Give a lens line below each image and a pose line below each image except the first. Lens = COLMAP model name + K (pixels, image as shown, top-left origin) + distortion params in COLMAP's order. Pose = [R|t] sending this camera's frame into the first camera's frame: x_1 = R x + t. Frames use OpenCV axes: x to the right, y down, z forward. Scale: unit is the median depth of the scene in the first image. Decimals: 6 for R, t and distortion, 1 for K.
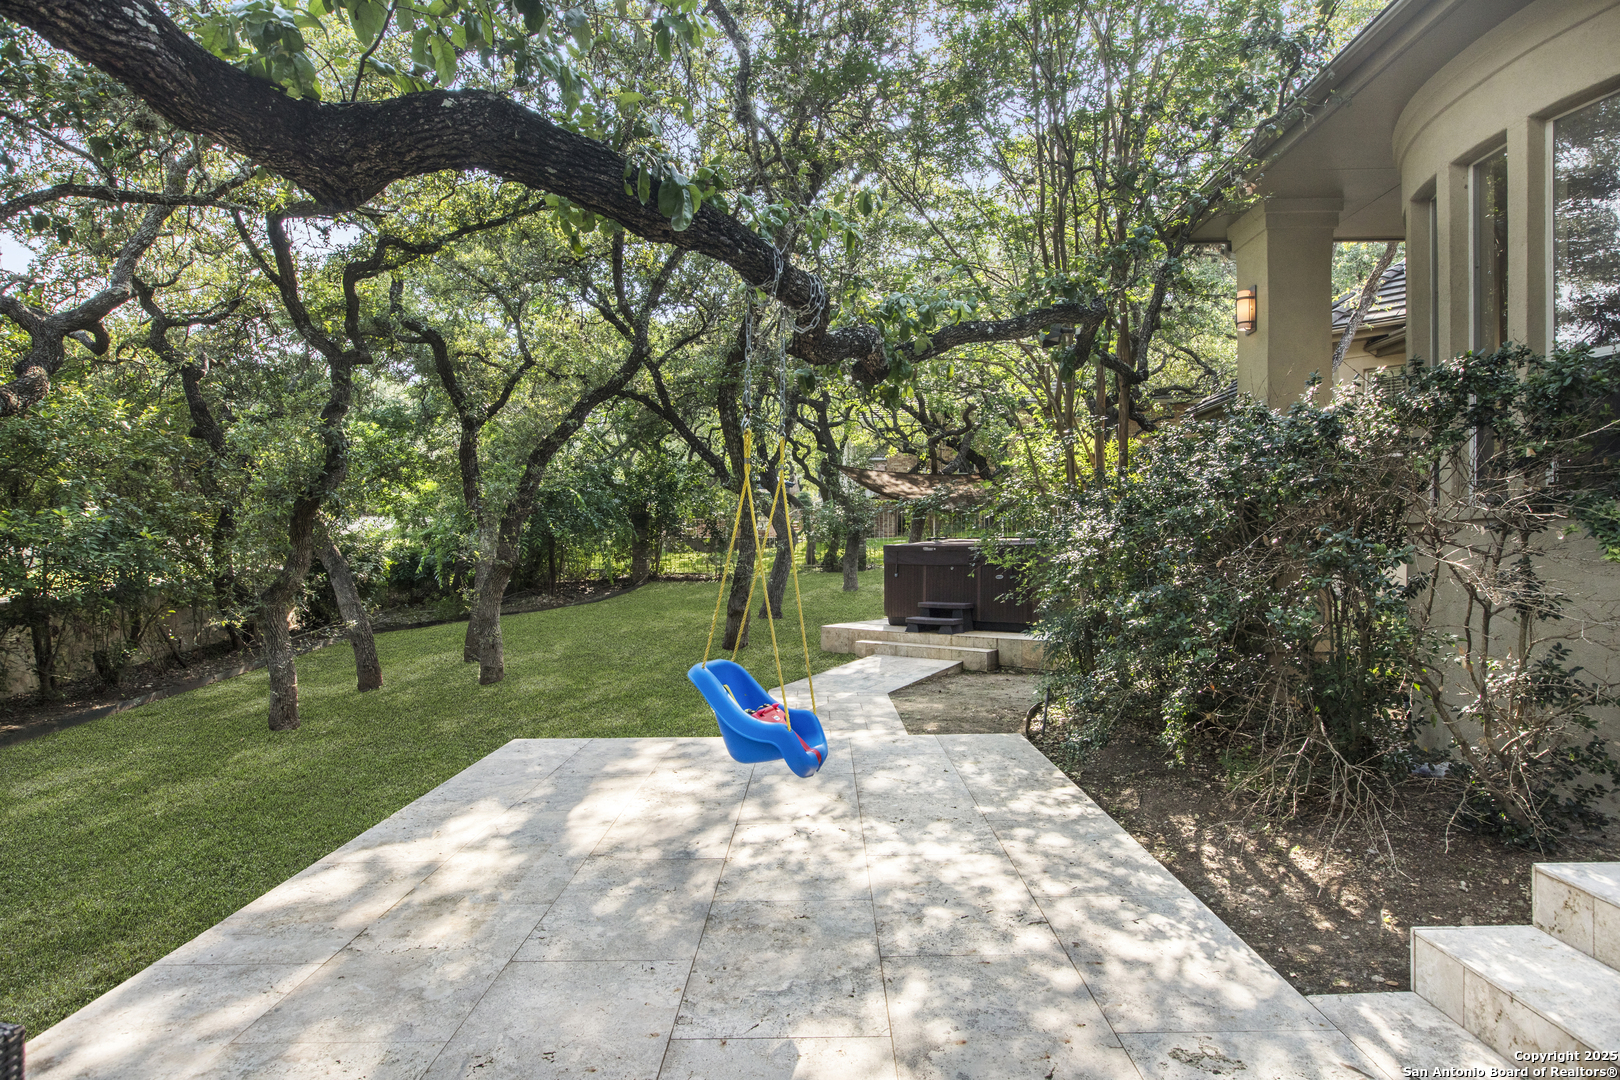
lens RADIAL K [[887.0, 0, 809.8], [0, 887.0, 545.8], [0, 0, 1]] dist [0.001069, 0.000011]
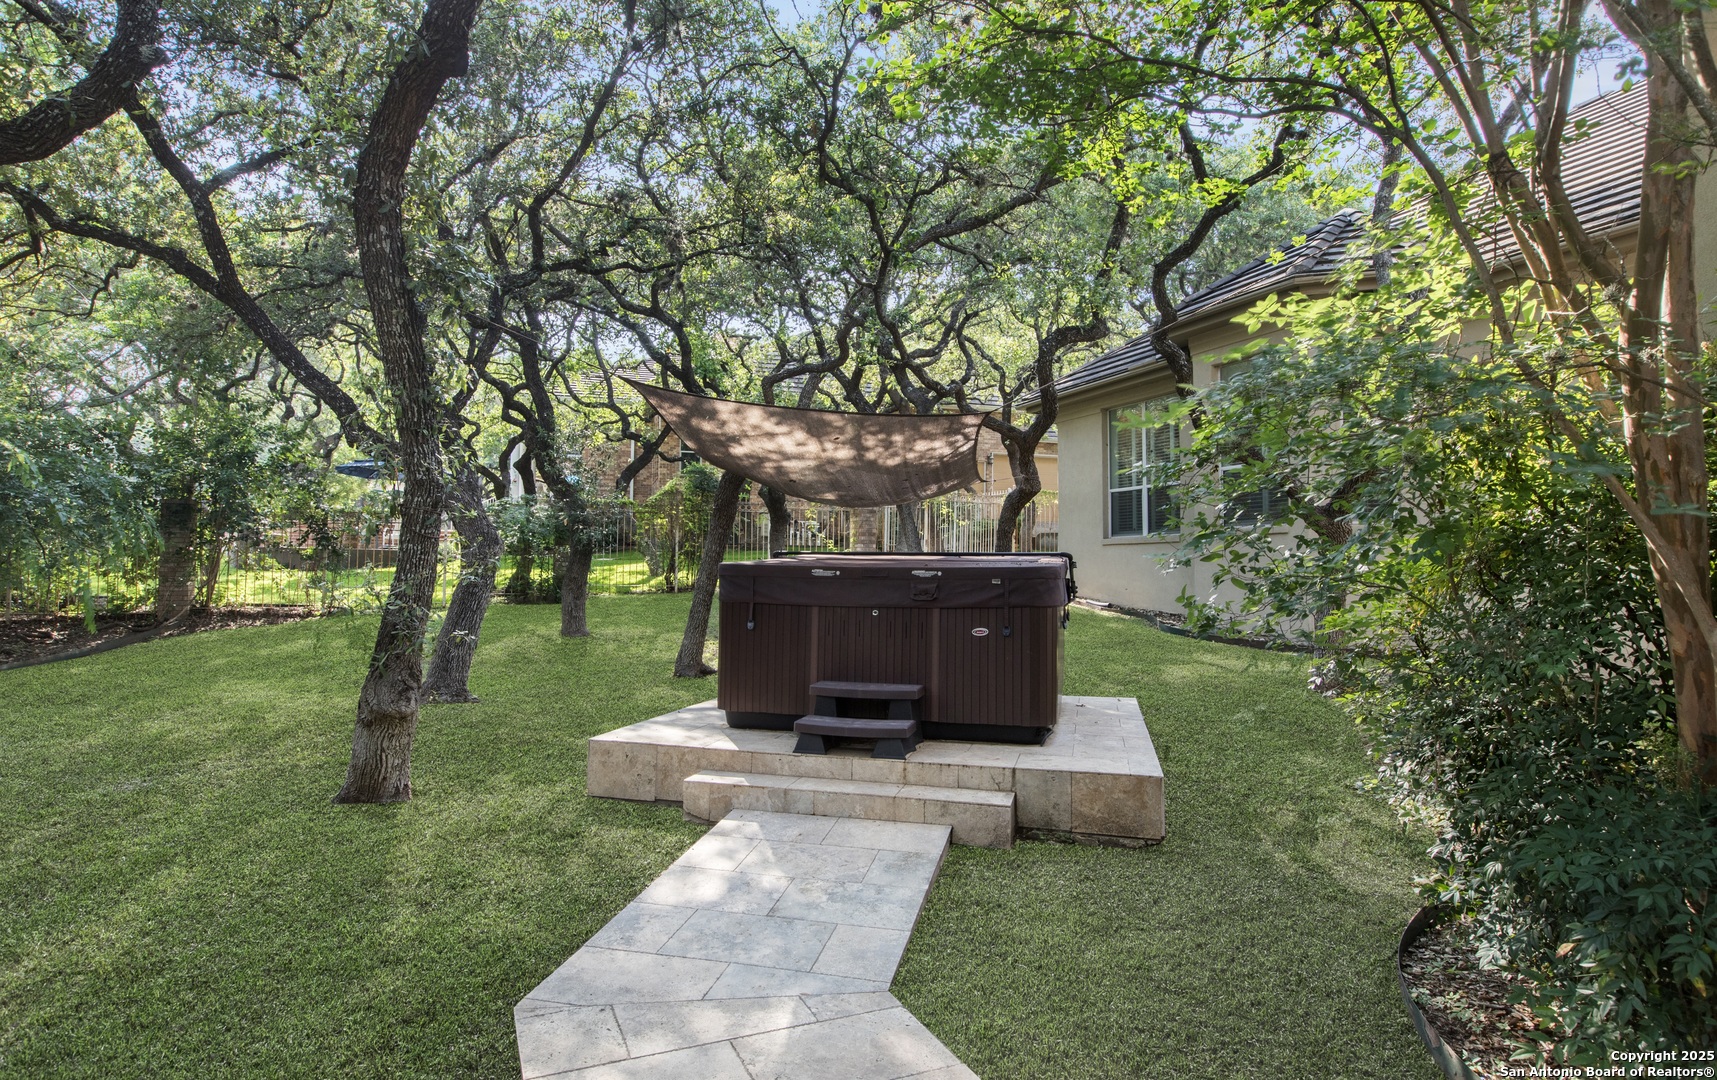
lens RADIAL K [[937.2, 0, 860.6], [0, 937.2, 528.1], [0, 0, 1]] dist [-0.006574, -0.001290]
pose [[0.913967, 0.033009, 0.404443, -0.028898], [-0.016245, 0.998863, -0.044810, 0.000884], [-0.405463, 0.034385, 0.913465, 0.256038]]
